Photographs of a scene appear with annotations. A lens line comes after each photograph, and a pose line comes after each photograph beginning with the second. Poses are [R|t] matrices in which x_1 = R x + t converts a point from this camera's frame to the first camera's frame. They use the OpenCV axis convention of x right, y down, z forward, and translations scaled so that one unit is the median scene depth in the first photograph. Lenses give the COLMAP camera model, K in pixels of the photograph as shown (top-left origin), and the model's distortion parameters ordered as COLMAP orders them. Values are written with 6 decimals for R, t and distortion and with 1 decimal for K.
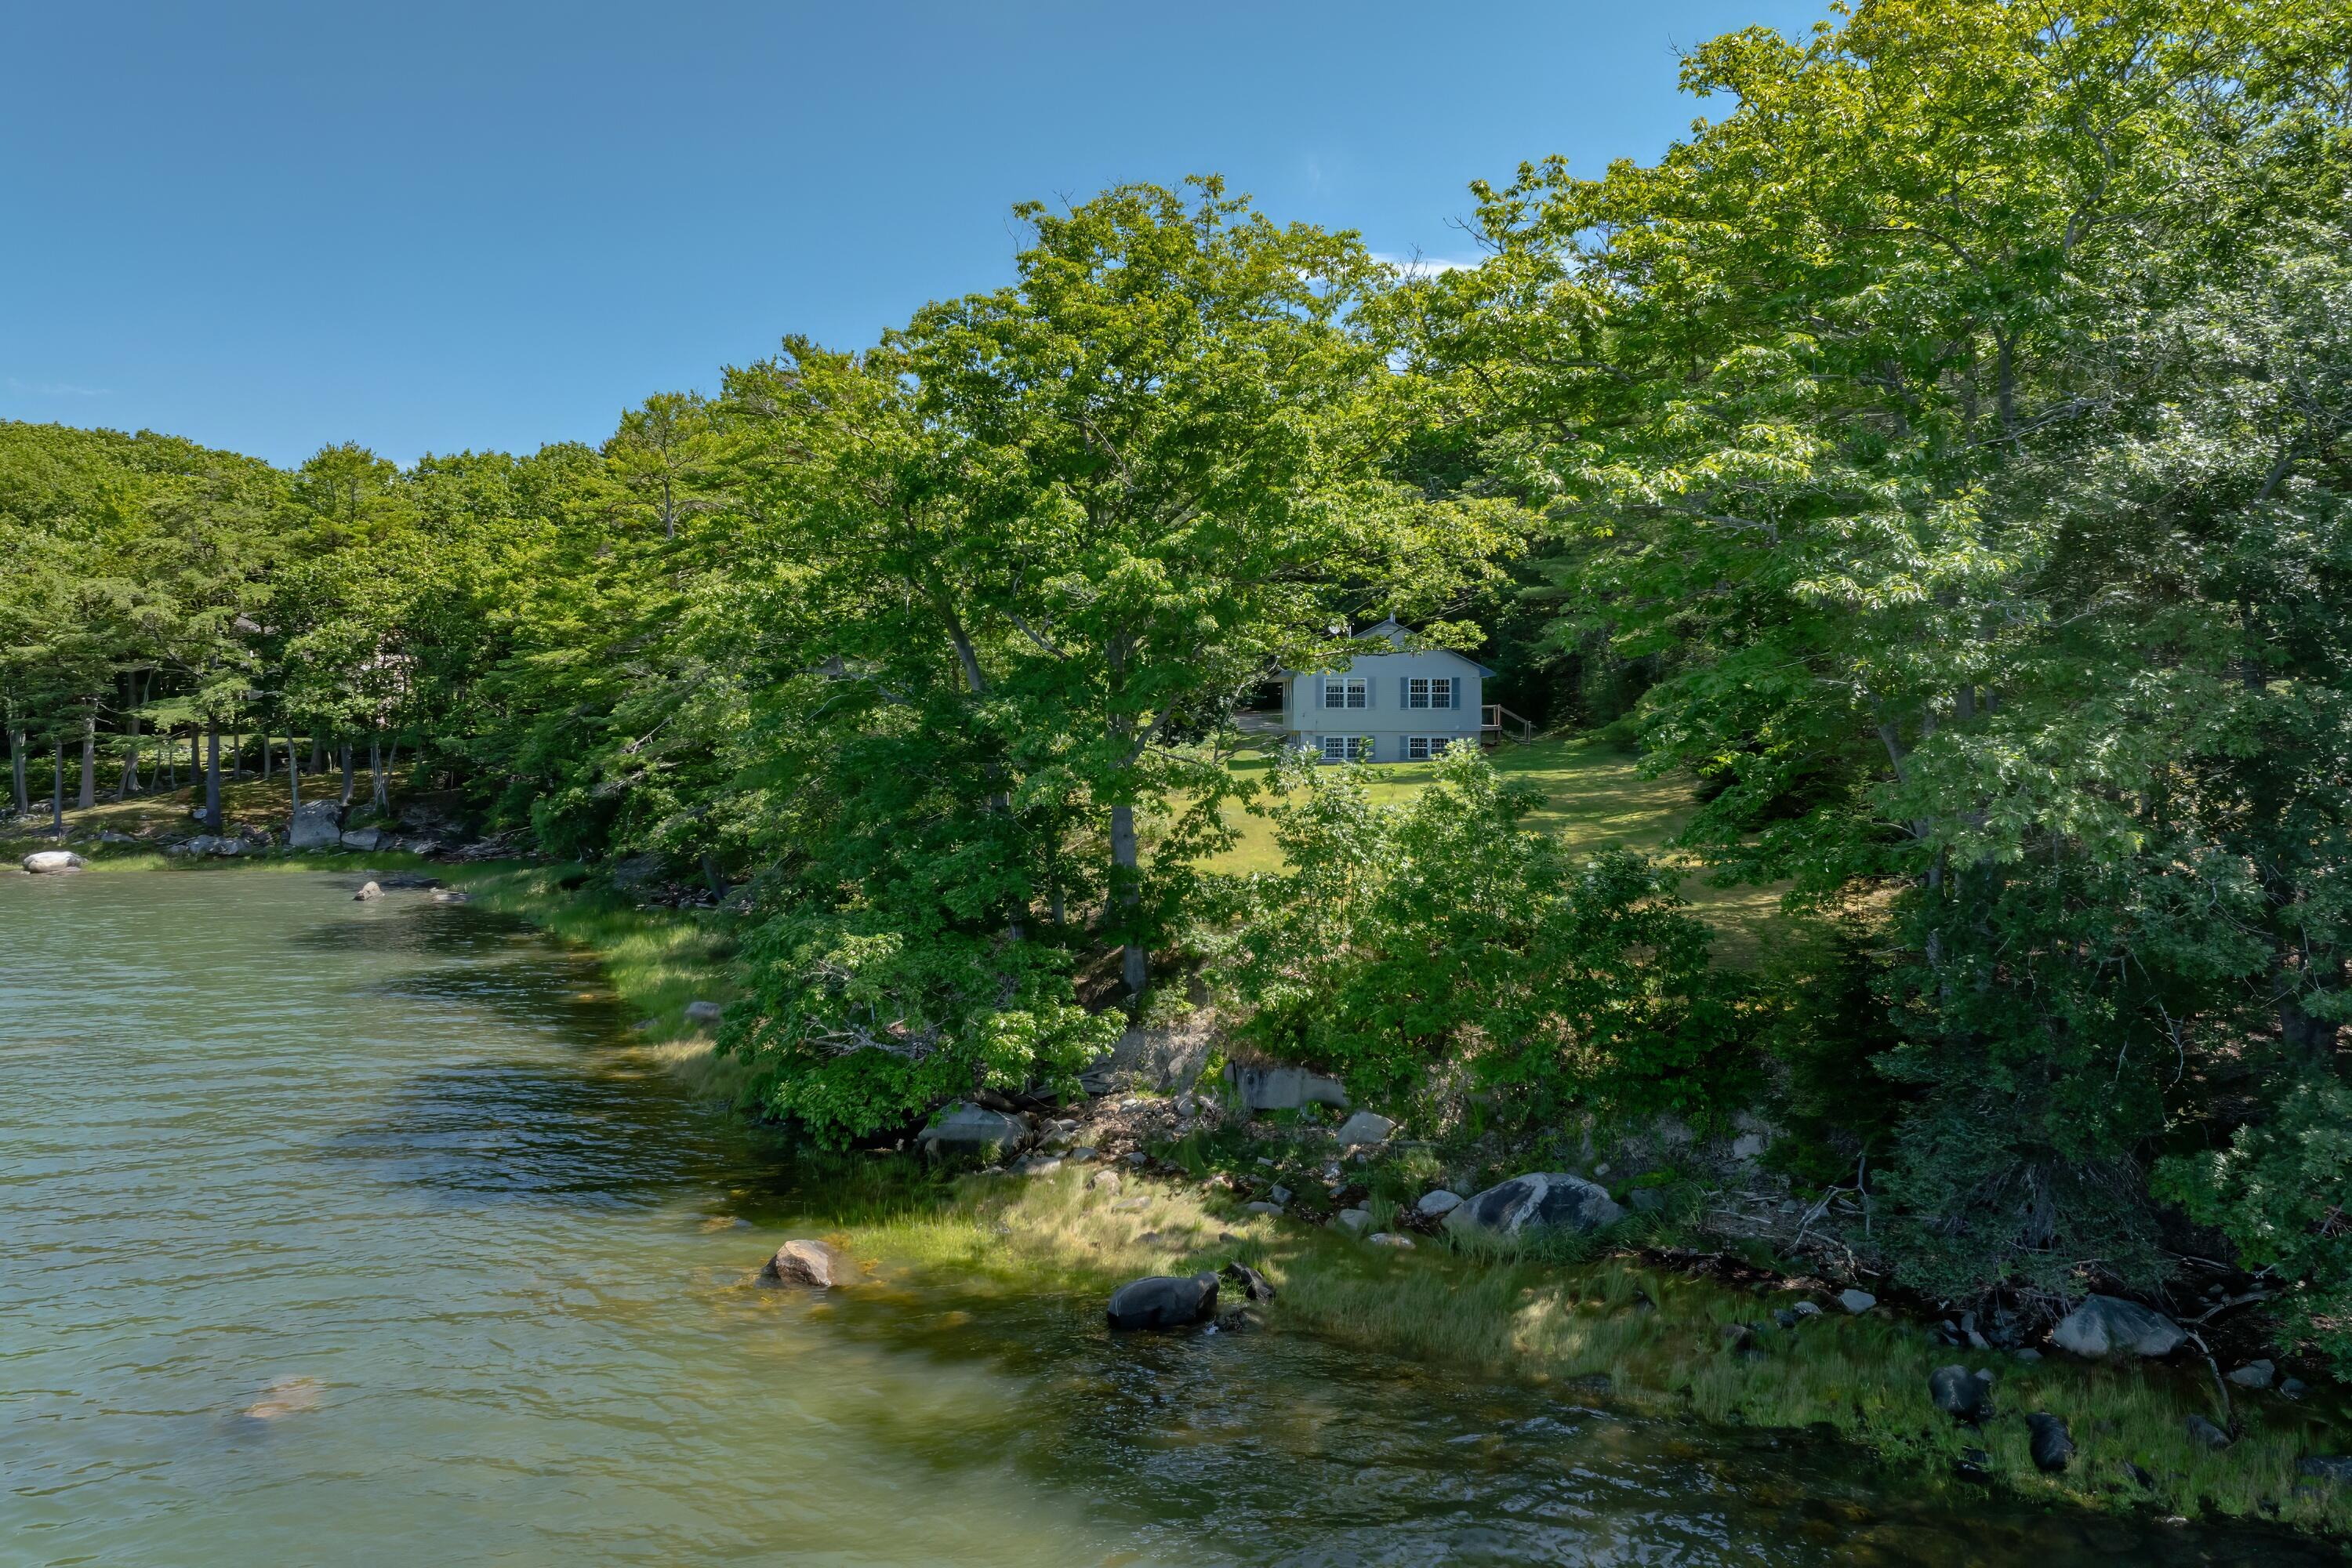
lens RADIAL K [[1652.9, 0, 1168.5], [0, 1652.9, 736.9], [0, 0, 1]] dist [-0.002591, -0.001716]
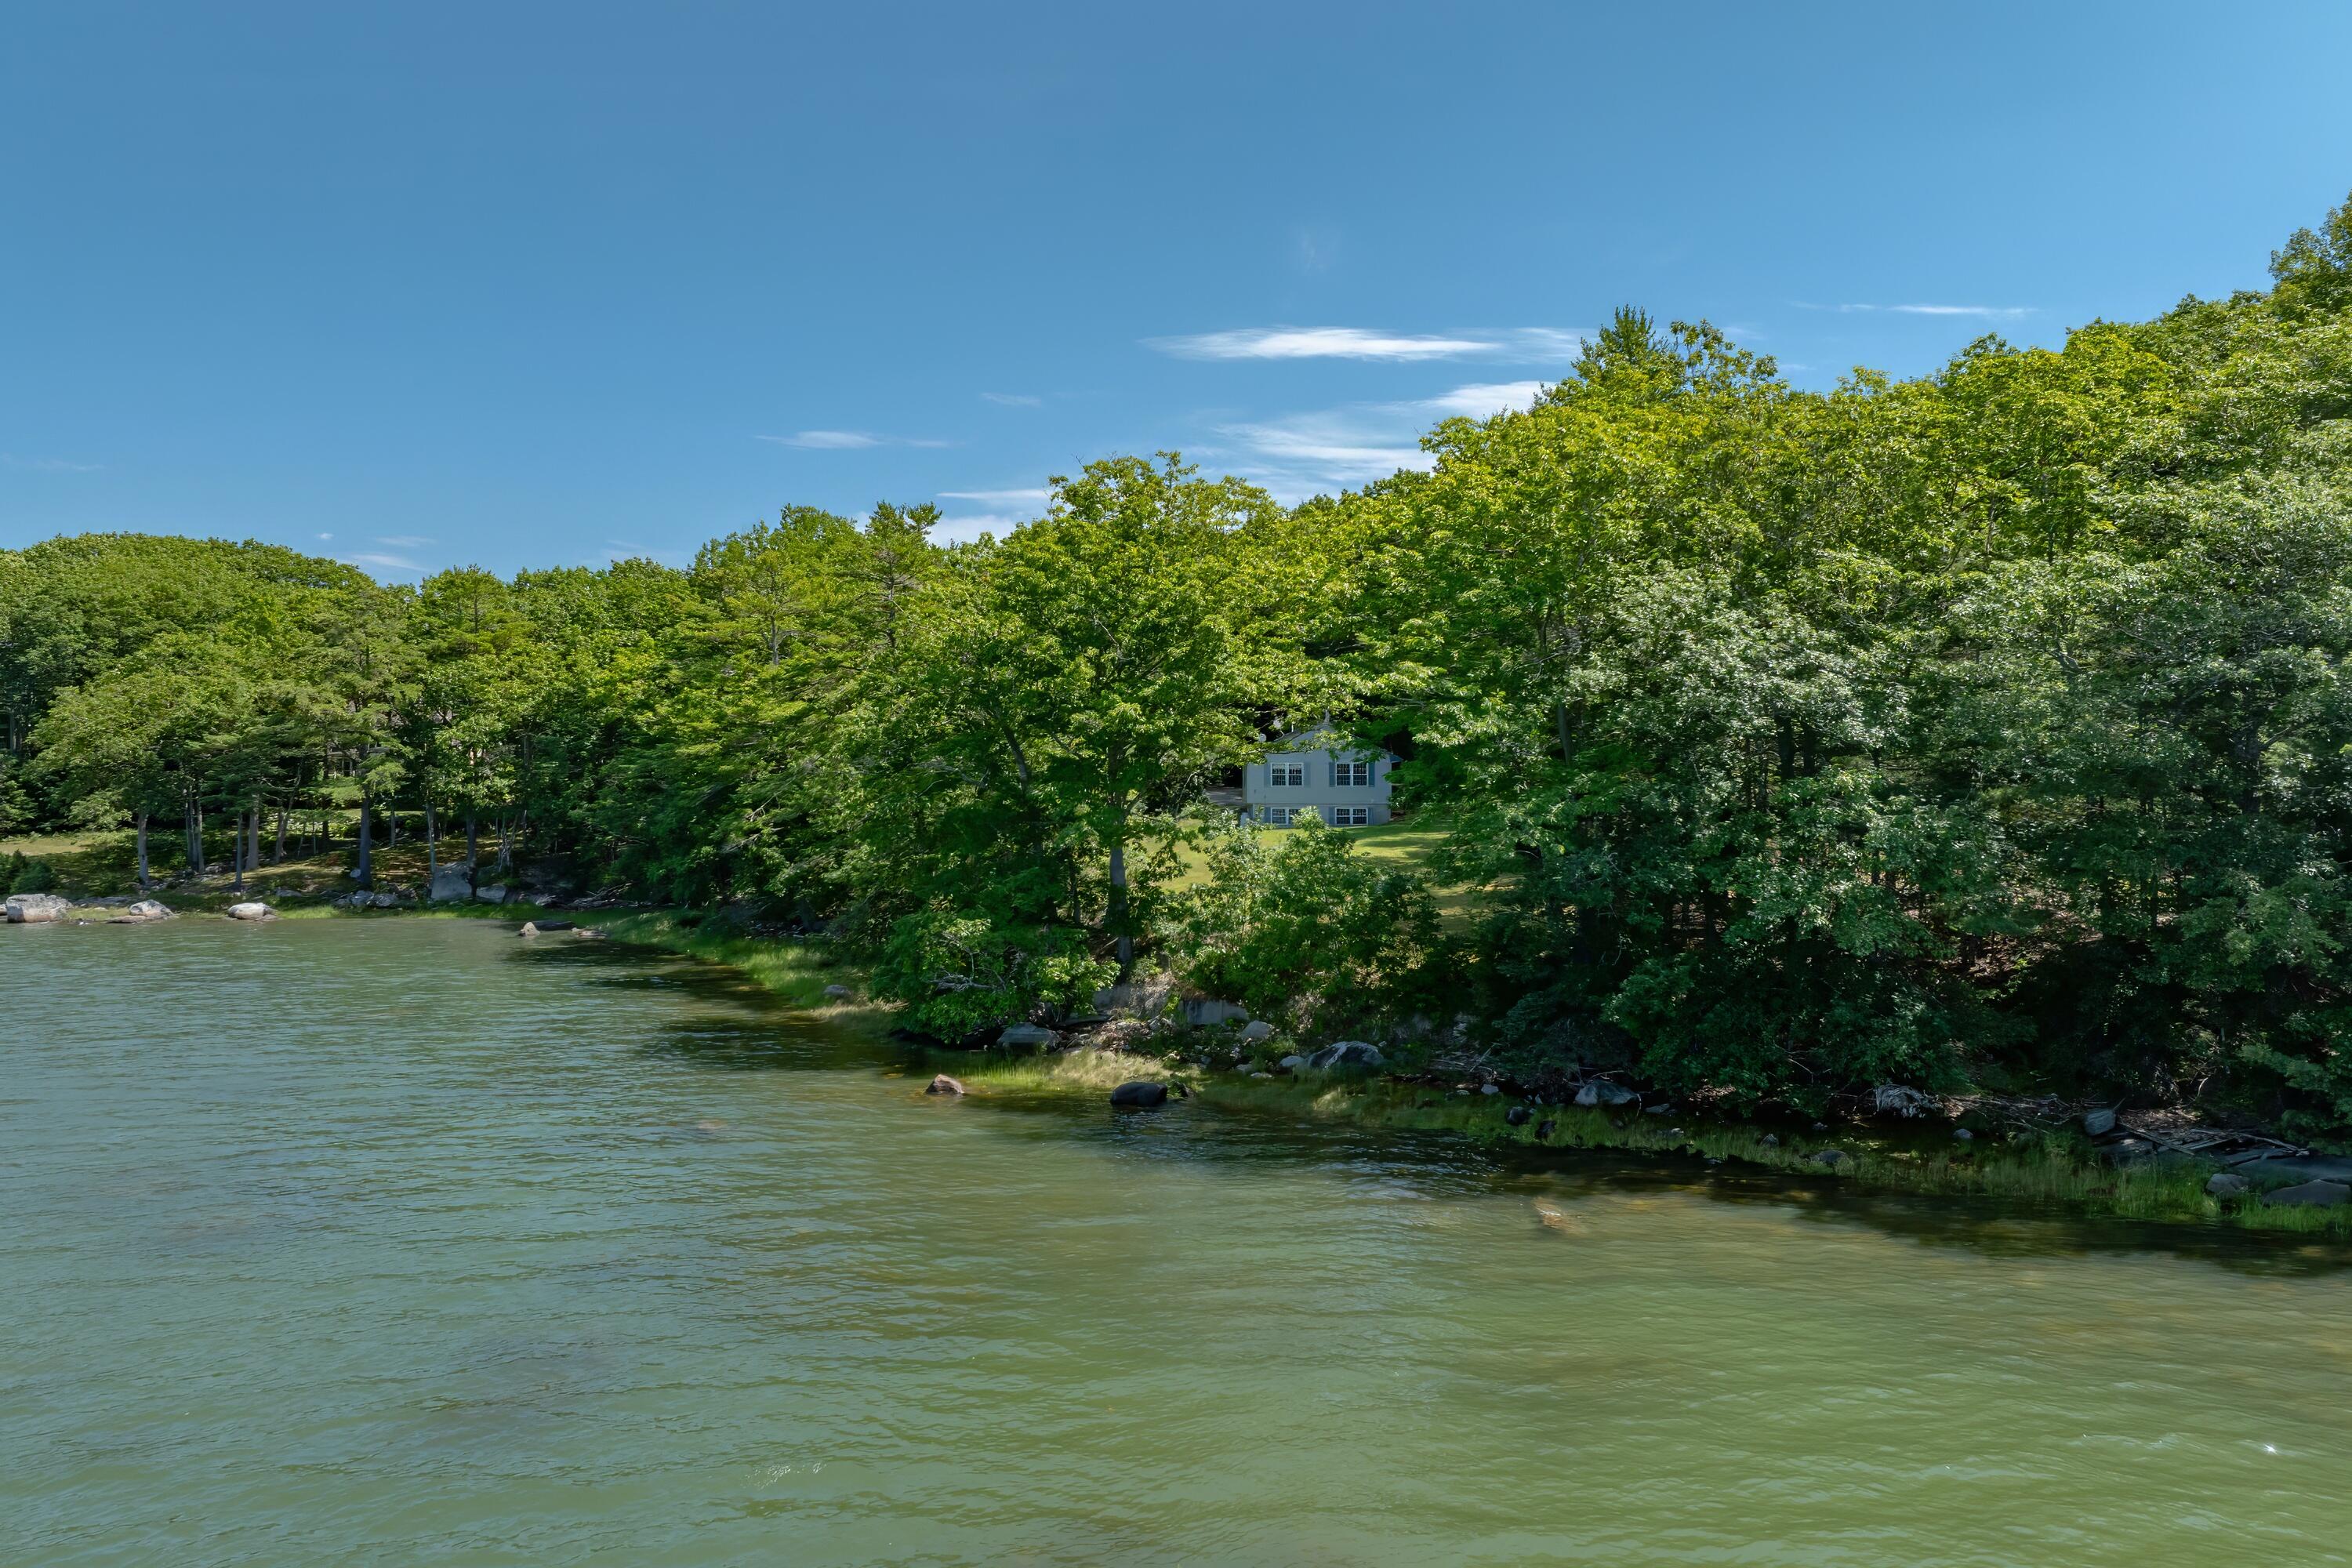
lens RADIAL K [[1652.9, 0, 1168.5], [0, 1652.9, 736.9], [0, 0, 1]] dist [-0.002591, -0.001716]
pose [[0.999985, -0.001406, 0.005330, 0.014783], [0.001645, 0.998985, -0.045018, 0.005355], [-0.005261, 0.045027, 0.998972, -0.645989]]
